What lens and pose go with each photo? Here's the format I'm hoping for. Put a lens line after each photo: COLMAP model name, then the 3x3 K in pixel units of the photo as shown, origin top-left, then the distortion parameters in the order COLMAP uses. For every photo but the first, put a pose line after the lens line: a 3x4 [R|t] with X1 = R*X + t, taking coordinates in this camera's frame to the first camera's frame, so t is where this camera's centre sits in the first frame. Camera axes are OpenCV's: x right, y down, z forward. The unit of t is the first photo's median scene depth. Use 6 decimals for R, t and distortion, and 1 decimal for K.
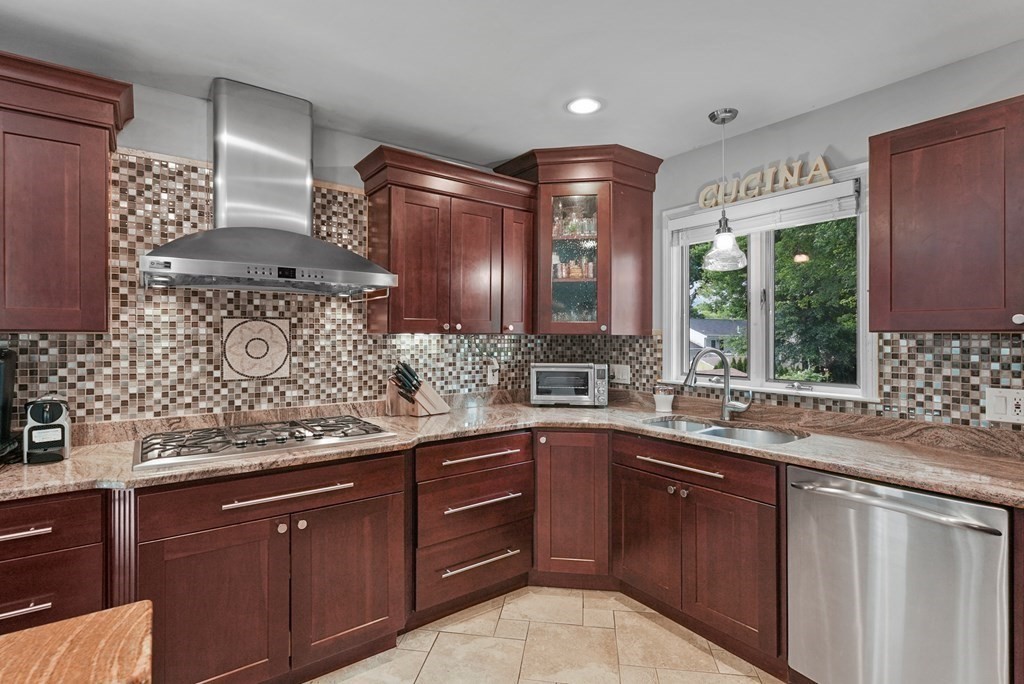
lens RADIAL K [[496.1, 0, 512.2], [0, 496.1, 334.9], [0, 0, 1]] dist [0.001895, 0.000104]
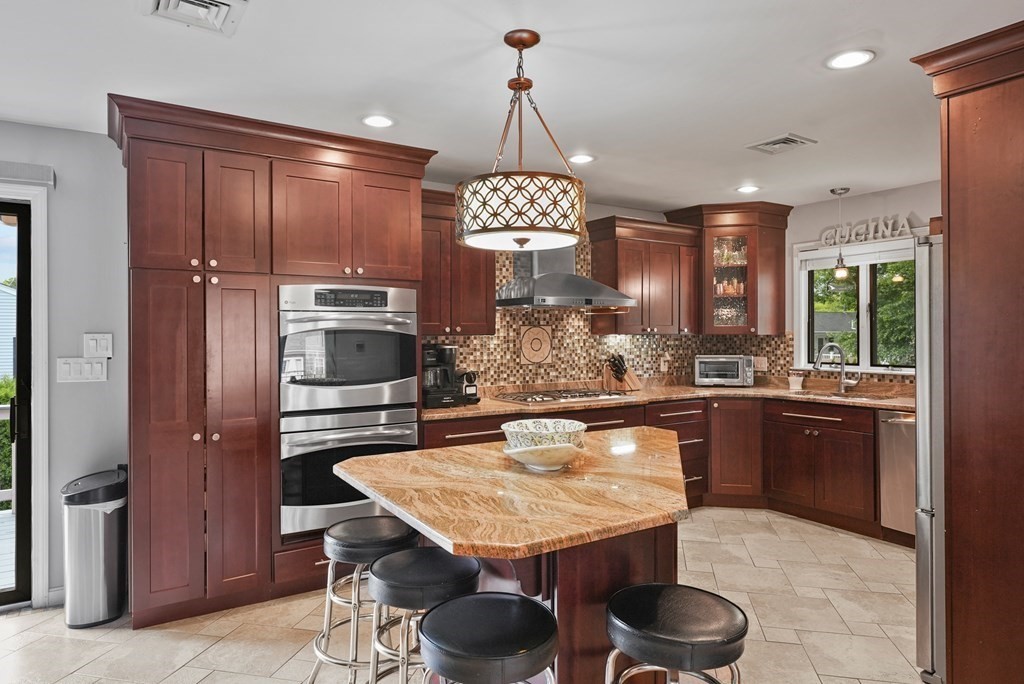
lens RADIAL K [[627.8, 0, 510.1], [0, 627.8, 335.7], [0, 0, 1]] dist [0.003224, 0.000533]
pose [[0.997418, -0.004946, -0.071647, -0.428167], [0.005274, 0.999976, 0.004382, -0.010238], [0.071623, -0.004749, 0.997420, -0.953235]]
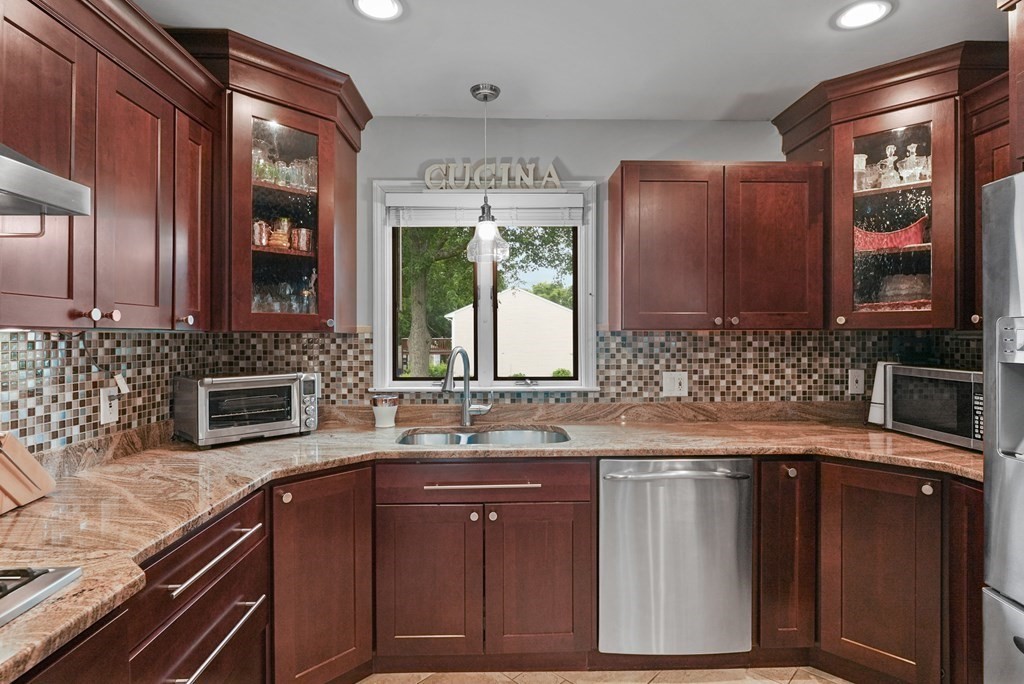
lens RADIAL K [[532.3, 0, 512.2], [0, 532.3, 336.2], [0, 0, 1]] dist [-0.002260, -0.000131]
pose [[0.573498, -0.004369, 0.819195, -0.335419], [0.000571, 0.999988, 0.004933, 0.002027], [-0.819207, -0.002361, 0.573493, 0.381295]]
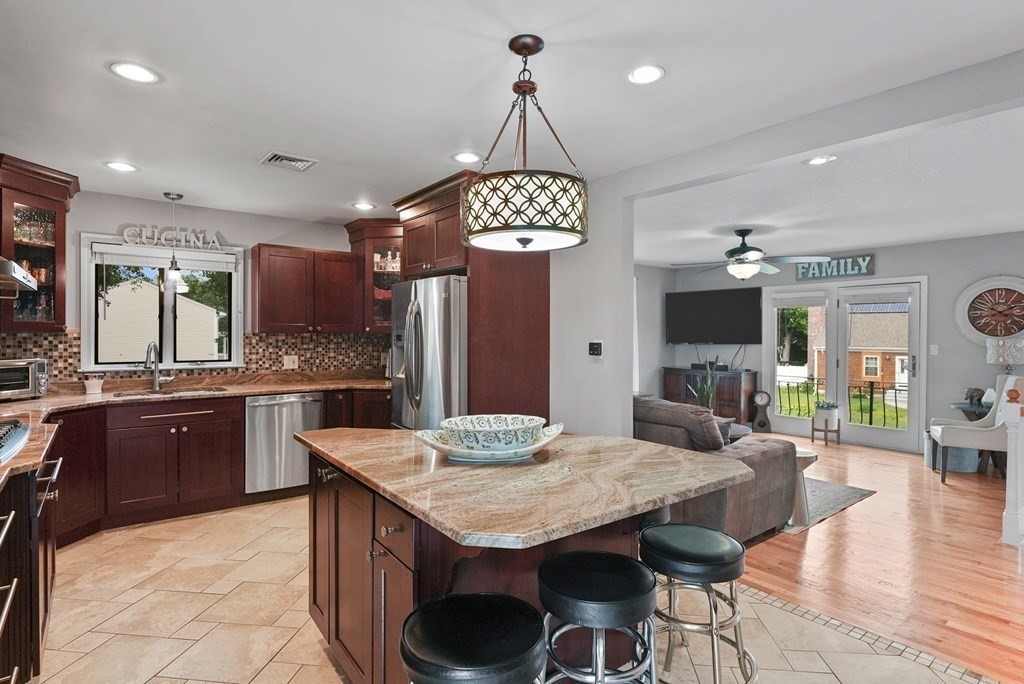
lens RADIAL K [[523.6, 0, 510.3], [0, 523.6, 339.2], [0, 0, 1]] dist [0.000074, -0.000204]
pose [[-0.022358, -0.009412, 0.999706, -1.225834], [-0.006541, 0.999936, 0.009268, -0.004571], [-0.999729, -0.006332, -0.022418, -0.041292]]
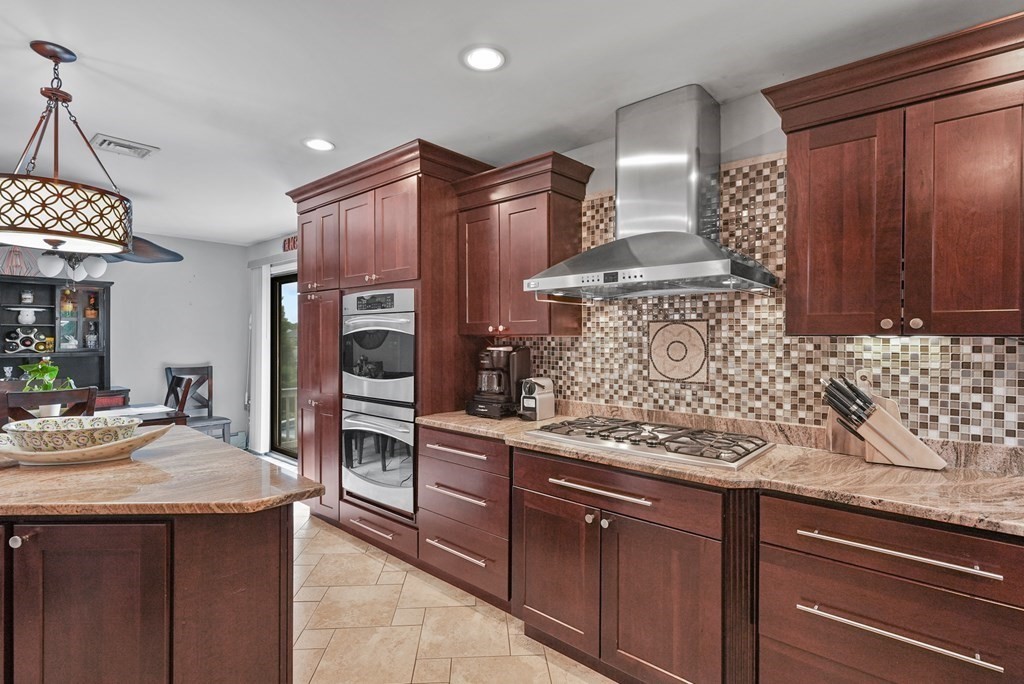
lens RADIAL K [[494.0, 0, 510.4], [0, 494.0, 340.1], [0, 0, 1]] dist [-0.001935, -0.000438]
pose [[0.210558, 0.000908, -0.977581, 0.375832], [-0.004111, 0.999992, 0.000043, 0.005839], [0.977573, 0.004010, 0.210560, 0.432101]]
